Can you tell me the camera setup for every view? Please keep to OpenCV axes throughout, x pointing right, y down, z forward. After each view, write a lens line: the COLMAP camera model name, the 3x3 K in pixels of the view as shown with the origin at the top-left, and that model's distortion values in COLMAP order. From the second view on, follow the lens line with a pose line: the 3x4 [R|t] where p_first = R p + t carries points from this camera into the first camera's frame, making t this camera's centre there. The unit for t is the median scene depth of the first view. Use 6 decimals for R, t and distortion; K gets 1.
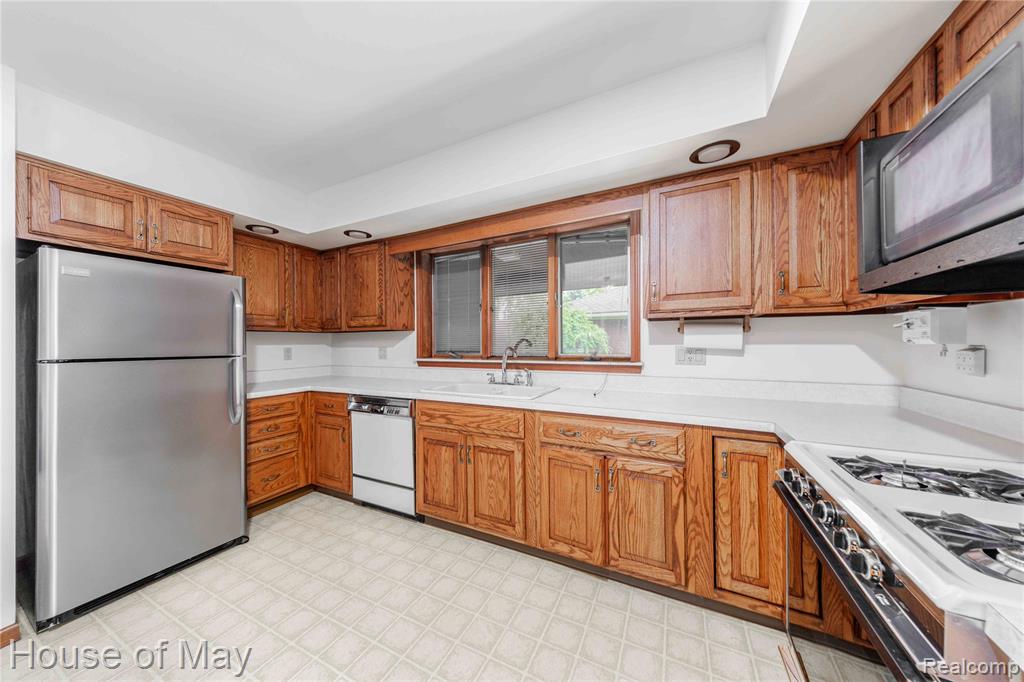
lens RADIAL K [[325.1, 0, 512.0], [0, 325.1, 341.0], [0, 0, 1]] dist [-0.015728, -0.000072]
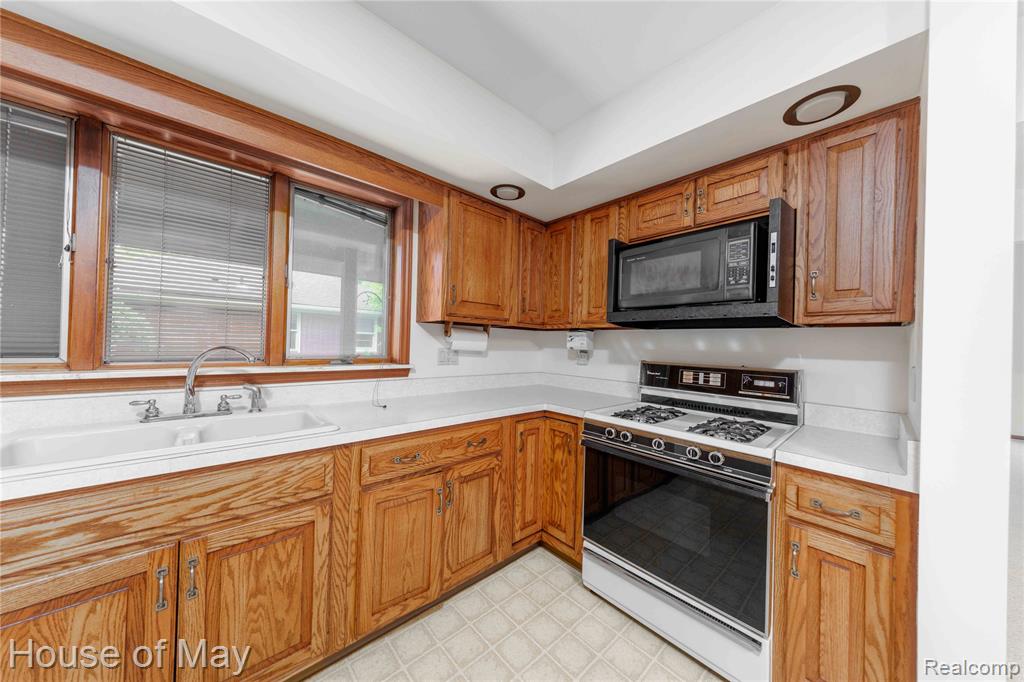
lens RADIAL K [[325.1, 0, 512.0], [0, 325.1, 341.0], [0, 0, 1]] dist [-0.015728, -0.000072]
pose [[0.346974, 0.027700, 0.937466, -0.426824], [-0.034705, 0.999258, -0.016681, 0.002840], [-0.937232, -0.026747, 0.347678, 0.445408]]
